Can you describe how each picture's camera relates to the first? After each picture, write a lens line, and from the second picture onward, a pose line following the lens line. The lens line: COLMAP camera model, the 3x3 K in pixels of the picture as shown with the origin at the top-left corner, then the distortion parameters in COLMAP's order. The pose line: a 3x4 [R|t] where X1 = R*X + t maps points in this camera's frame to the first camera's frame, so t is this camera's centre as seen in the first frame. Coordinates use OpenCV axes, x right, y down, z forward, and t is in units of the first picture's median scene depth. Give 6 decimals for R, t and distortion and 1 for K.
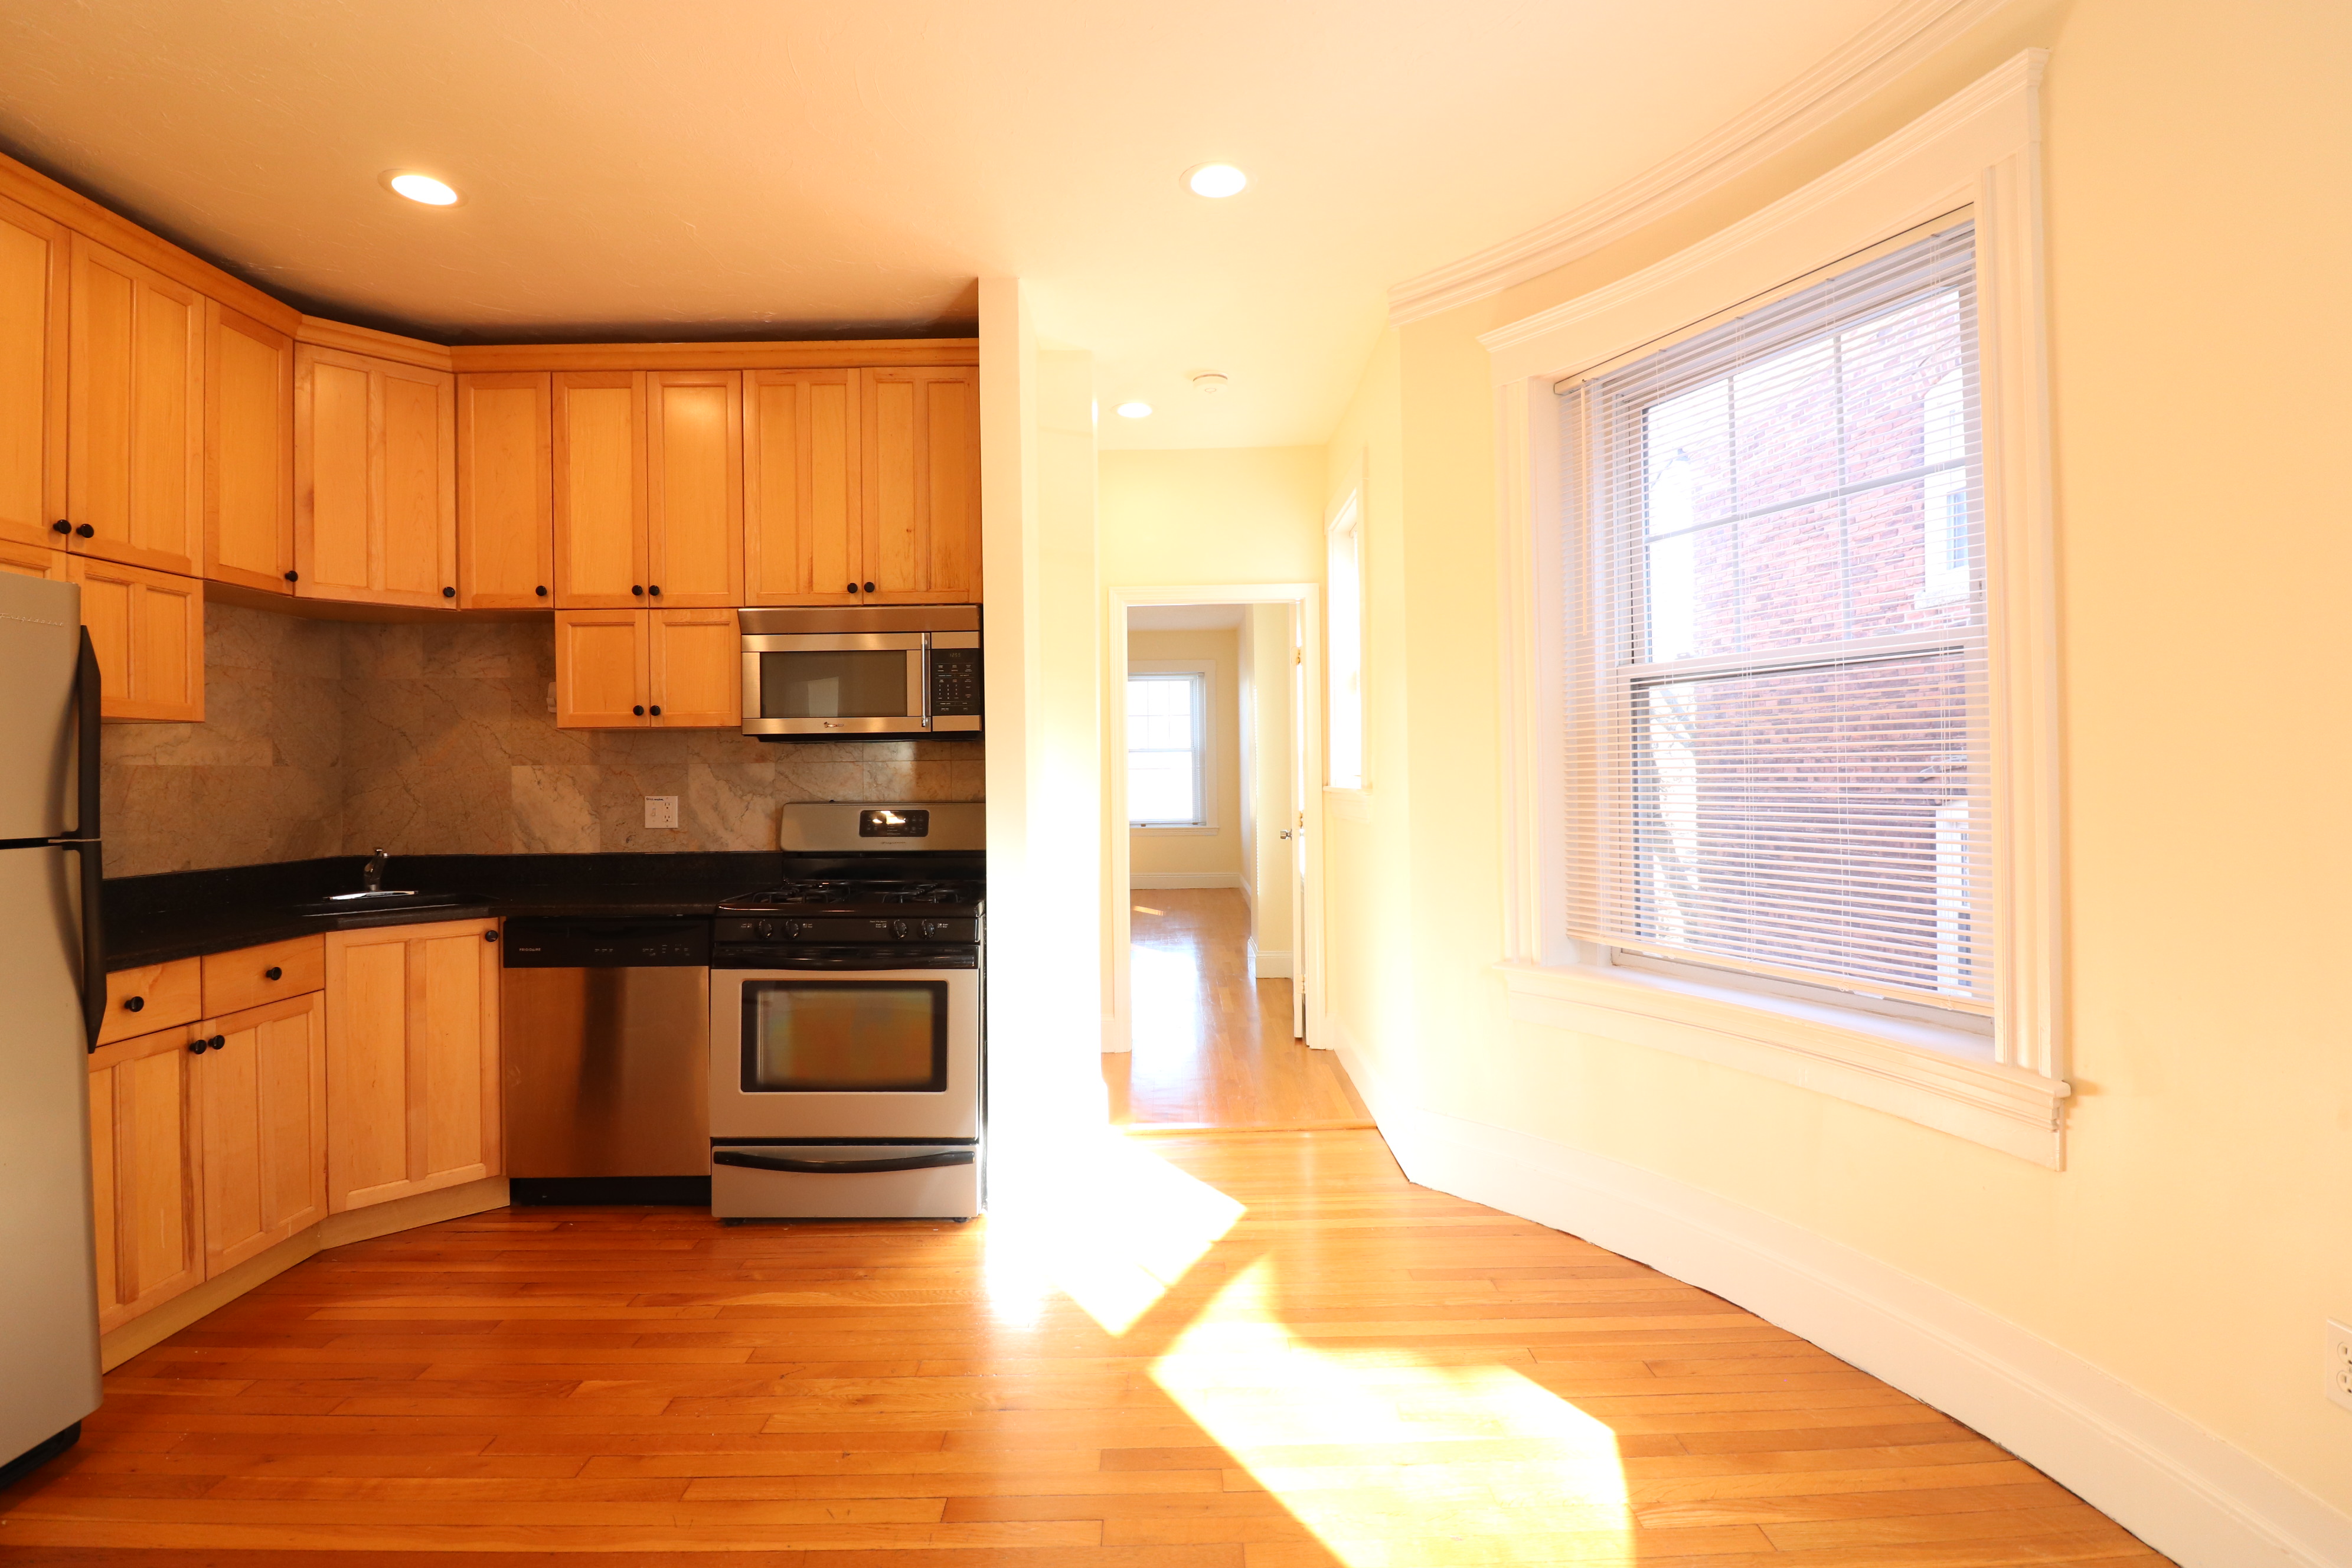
lens RADIAL K [[1097.9, 0, 1168.5], [0, 1097.9, 773.4], [0, 0, 1]] dist [-0.013331, -0.002238]
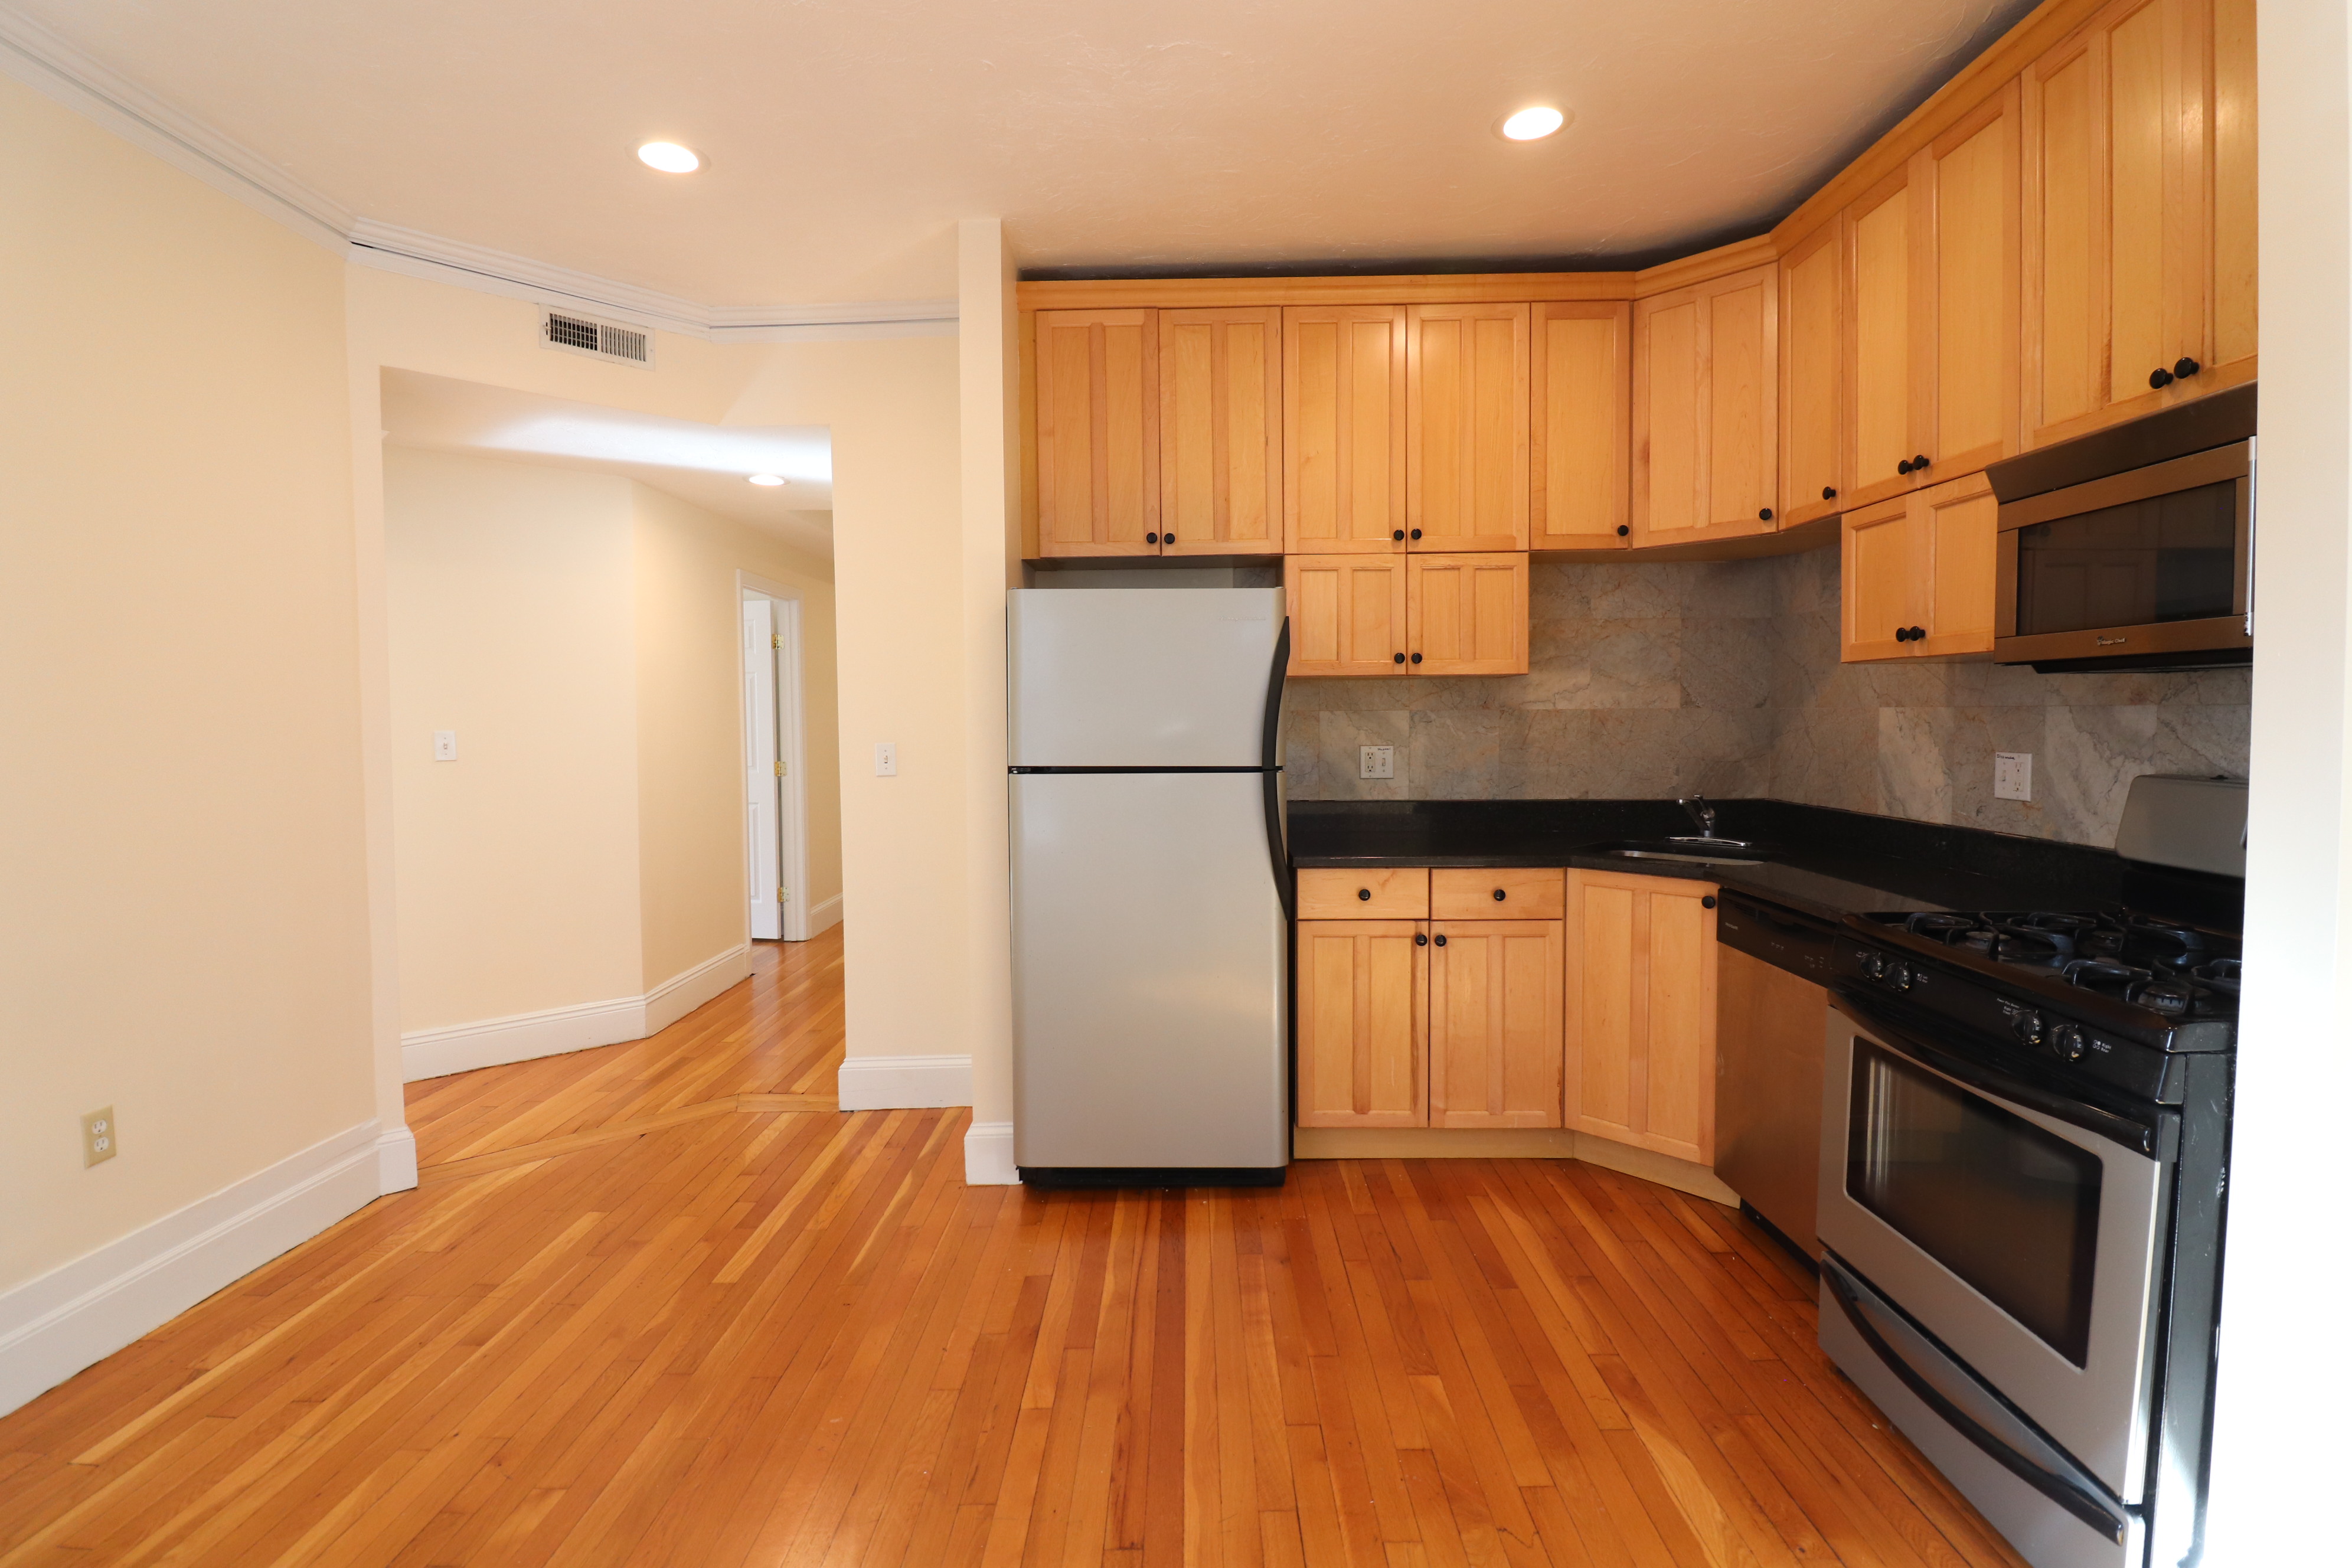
lens RADIAL K [[1097.9, 0, 1170.8], [0, 1097.9, 763.2], [0, 0, 1]] dist [-0.013331, -0.002238]
pose [[-0.030461, 0.055814, -0.997976, 0.271336], [0.008173, 0.998420, 0.055589, -0.017544], [0.999503, -0.006463, -0.030869, 0.568584]]
